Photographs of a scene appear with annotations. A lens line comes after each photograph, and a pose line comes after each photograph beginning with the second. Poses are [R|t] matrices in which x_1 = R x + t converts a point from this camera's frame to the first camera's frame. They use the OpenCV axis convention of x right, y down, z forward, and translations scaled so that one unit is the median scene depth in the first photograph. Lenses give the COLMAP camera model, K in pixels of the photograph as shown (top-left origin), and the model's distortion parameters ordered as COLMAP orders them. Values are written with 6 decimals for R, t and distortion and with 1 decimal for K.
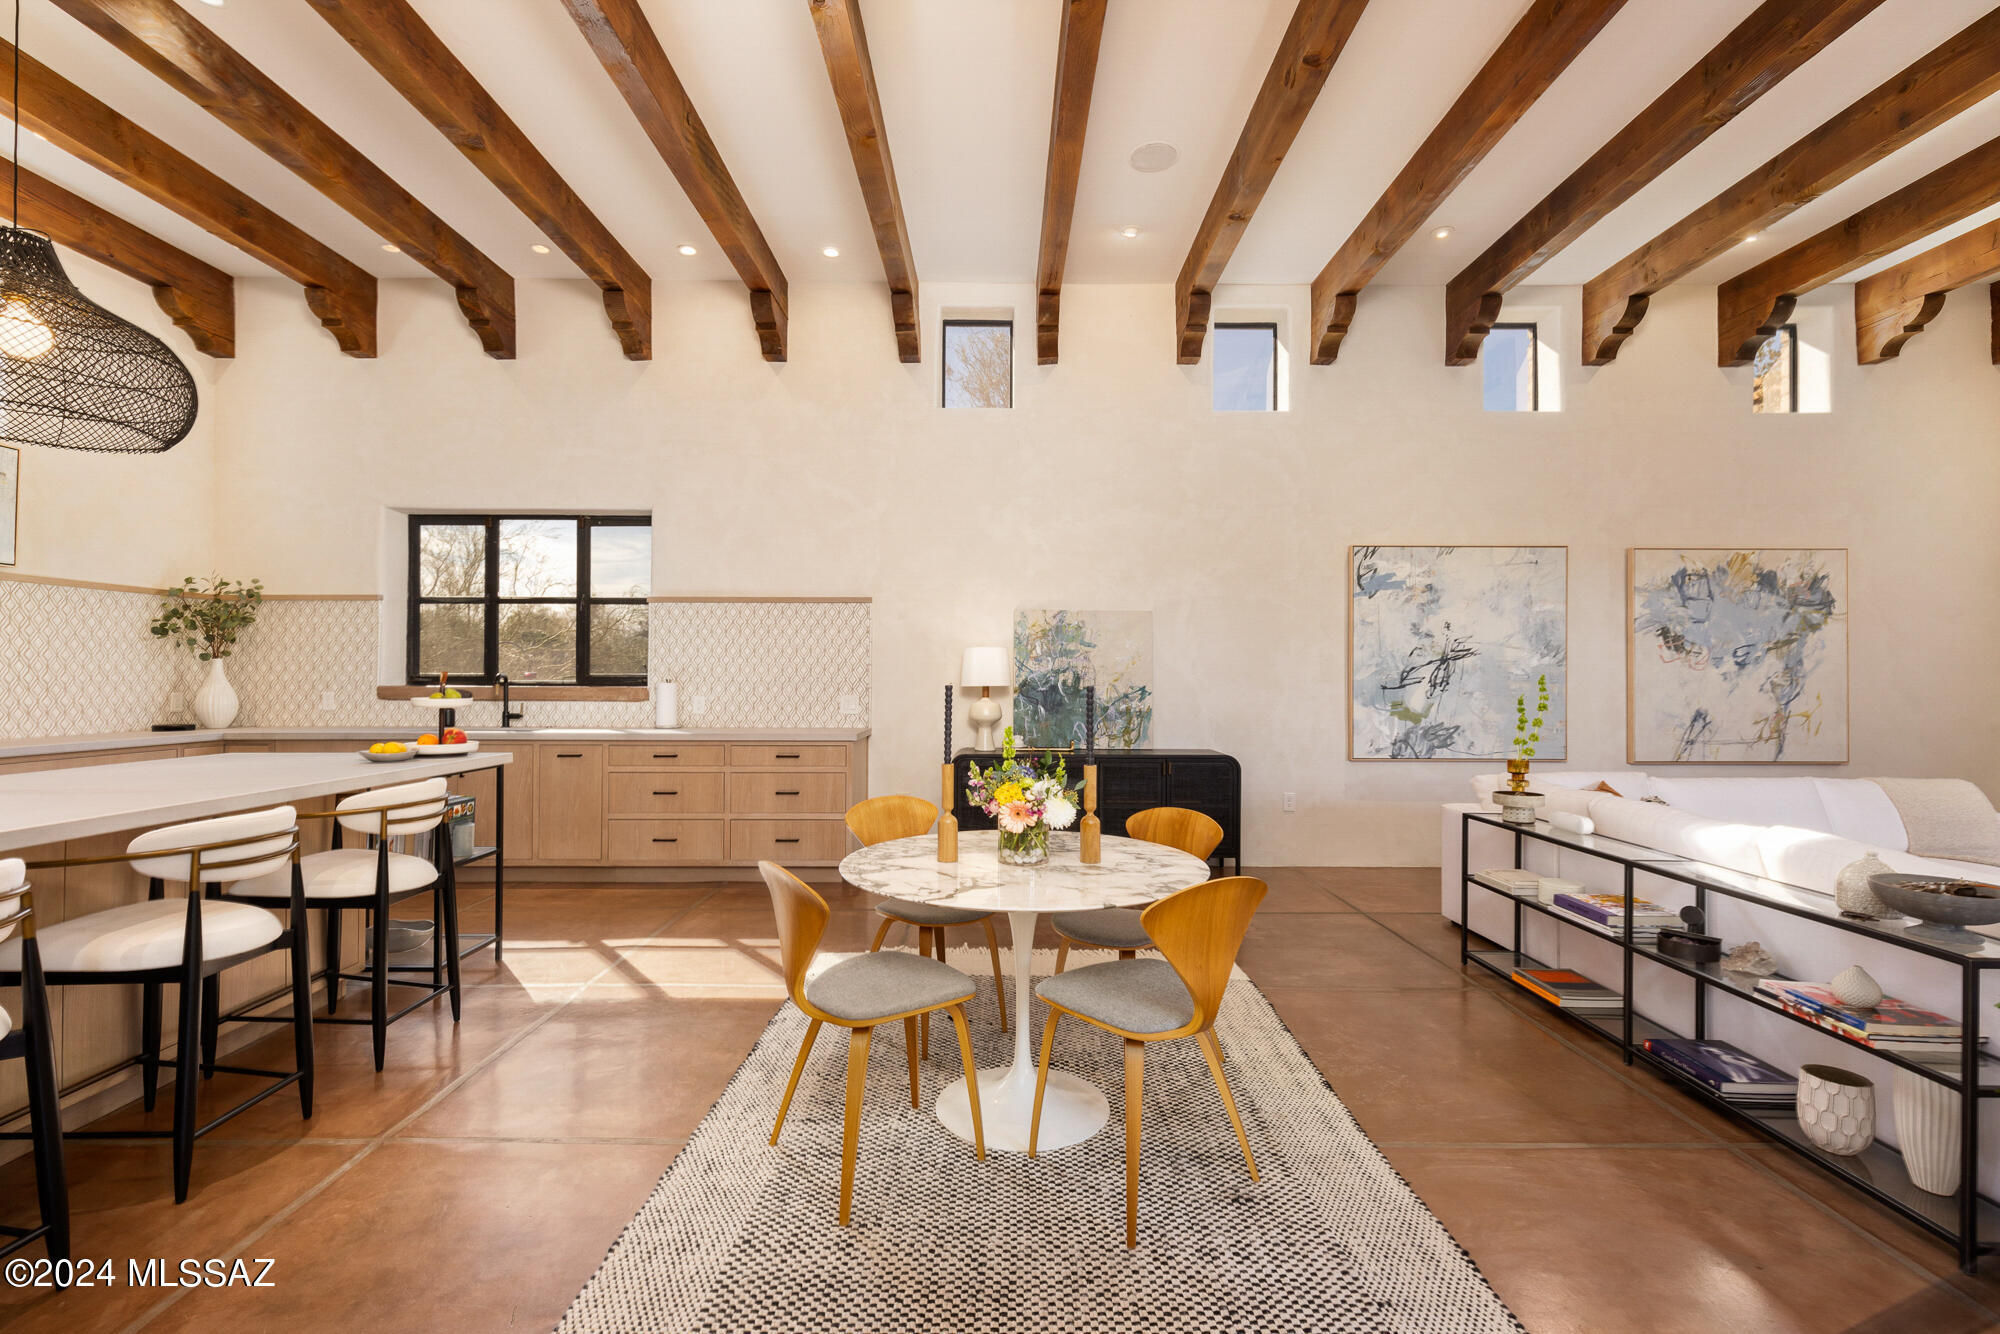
lens RADIAL K [[896.5, 0, 998.9], [0, 896.5, 672.2], [0, 0, 1]] dist [0.005183, -0.000048]
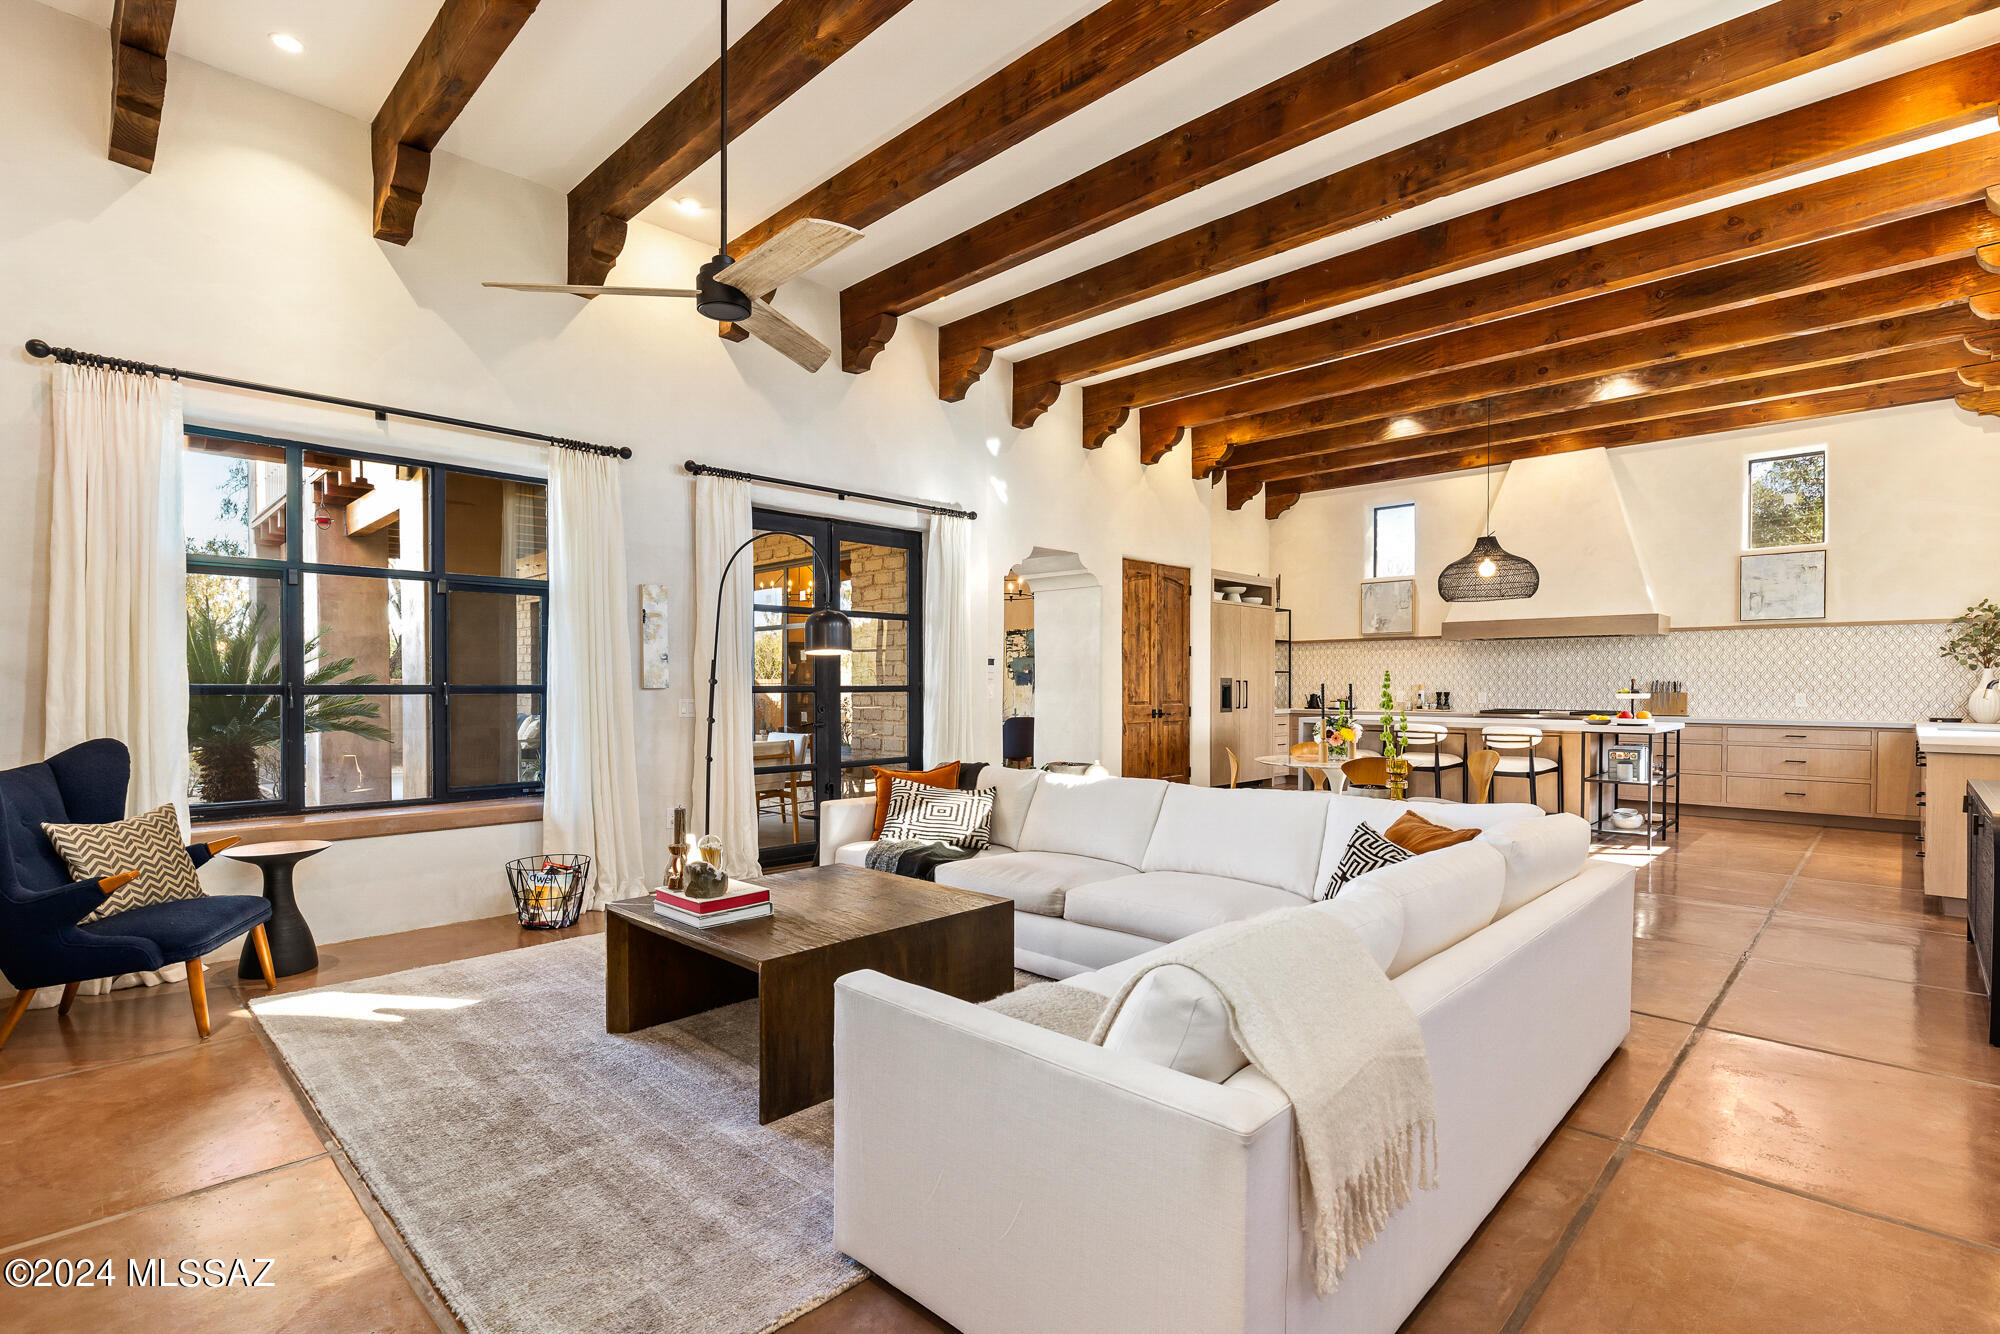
lens RADIAL K [[958.9, 0, 997.5], [0, 958.9, 689.6], [0, 0, 1]] dist [-0.000008, -0.000237]
pose [[-0.696219, 0.000427, -0.717830, 1.022115], [0.001574, 0.999998, -0.000932, 0.012870], [0.717828, -0.001779, -0.696218, 0.886581]]
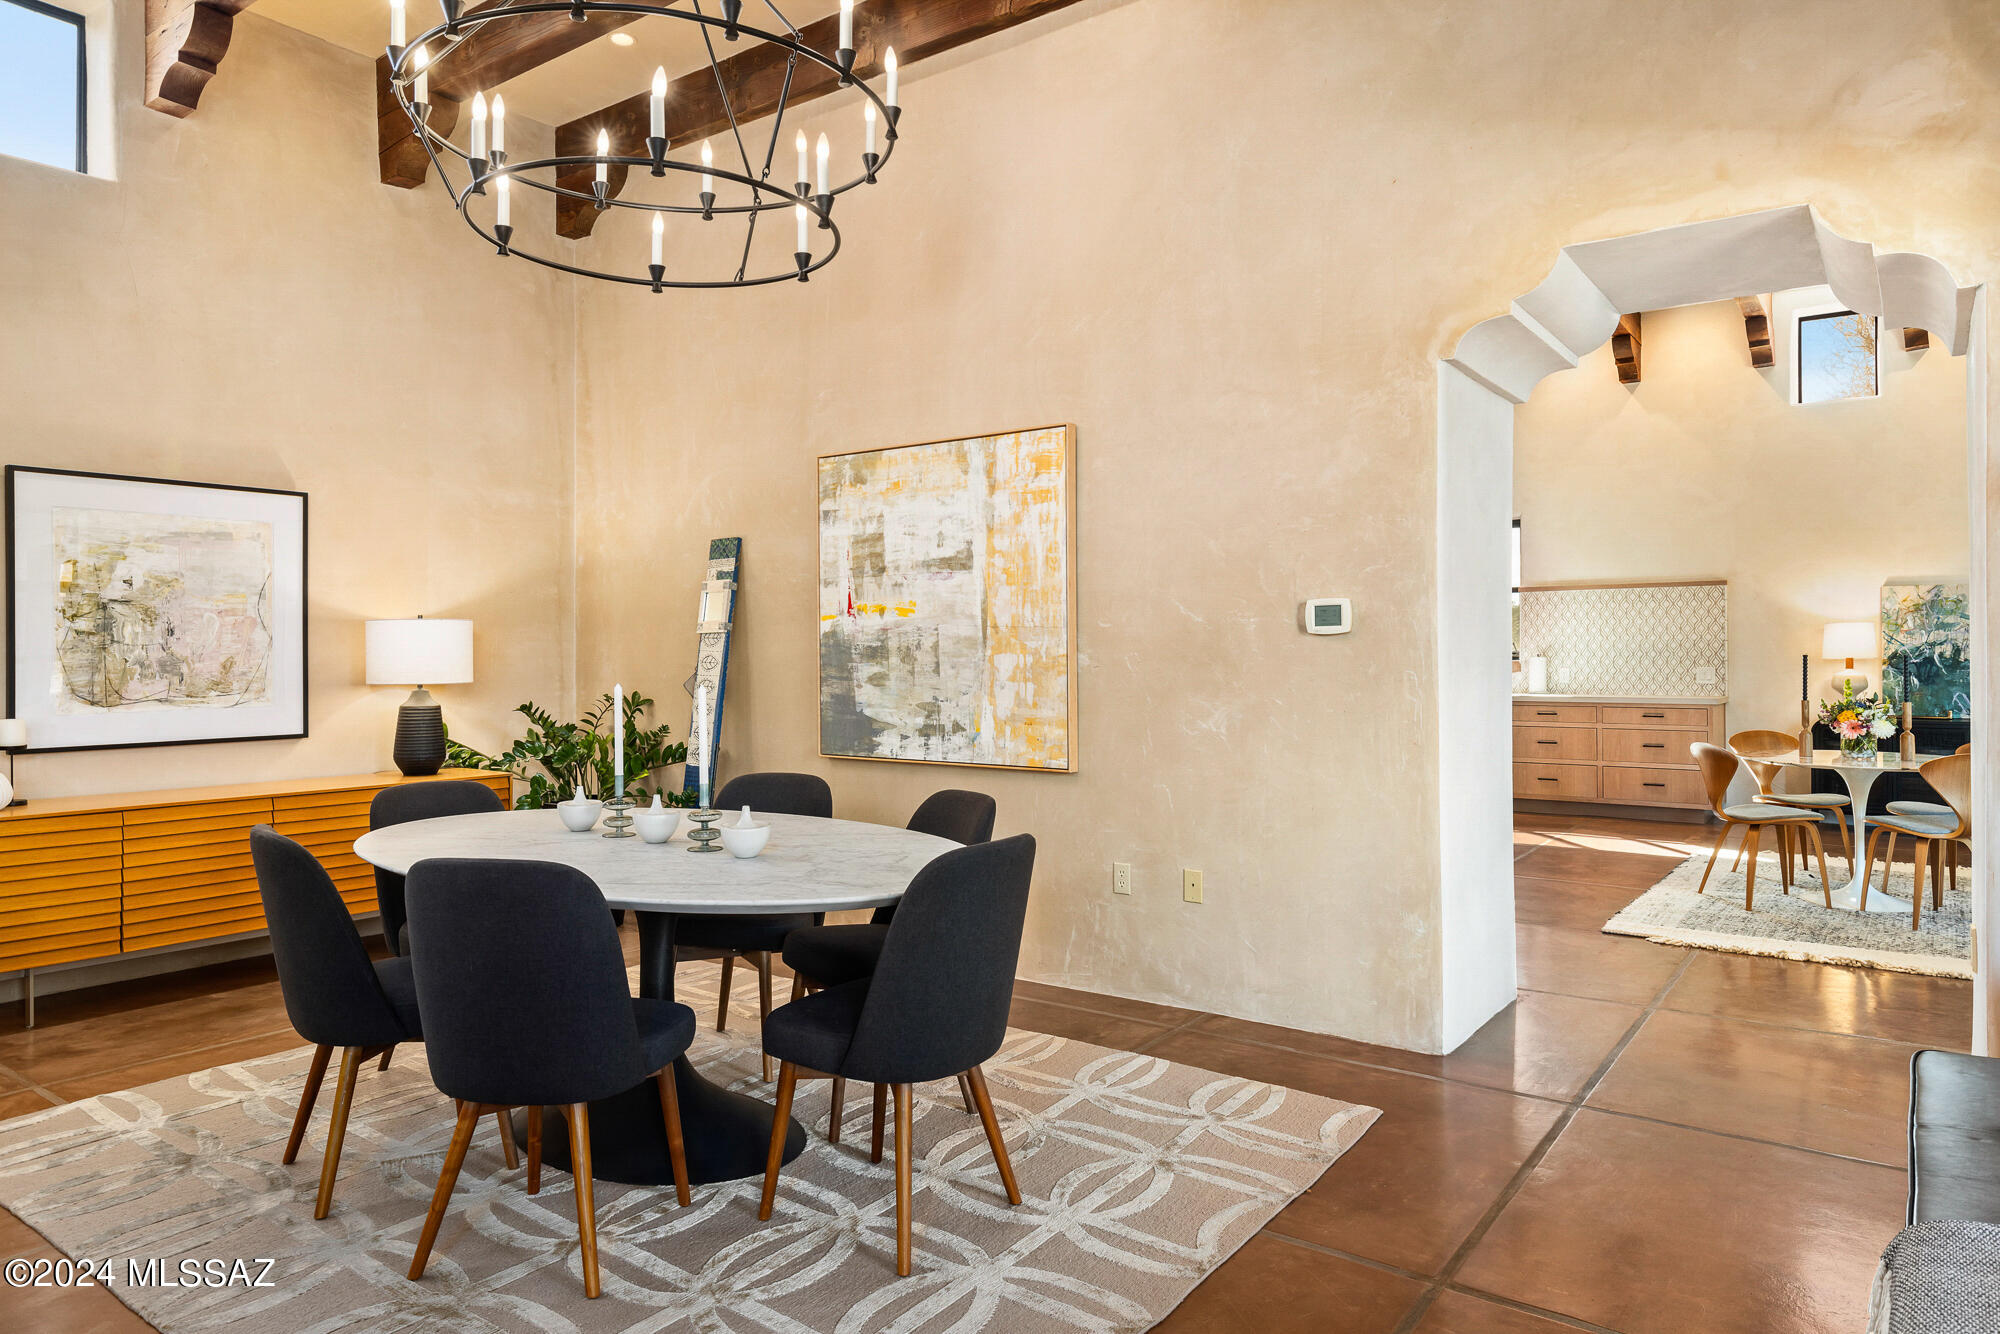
lens RADIAL K [[1248.9, 0, 1006.8], [0, 1248.9, 646.1], [0, 0, 1]] dist [0.004322, -0.002499]
pose [[0.806938, -0.011836, -0.590518, 0.053476], [0.010790, 0.999928, -0.005297, -0.002133], [0.590538, -0.002097, 0.807007, -0.784715]]
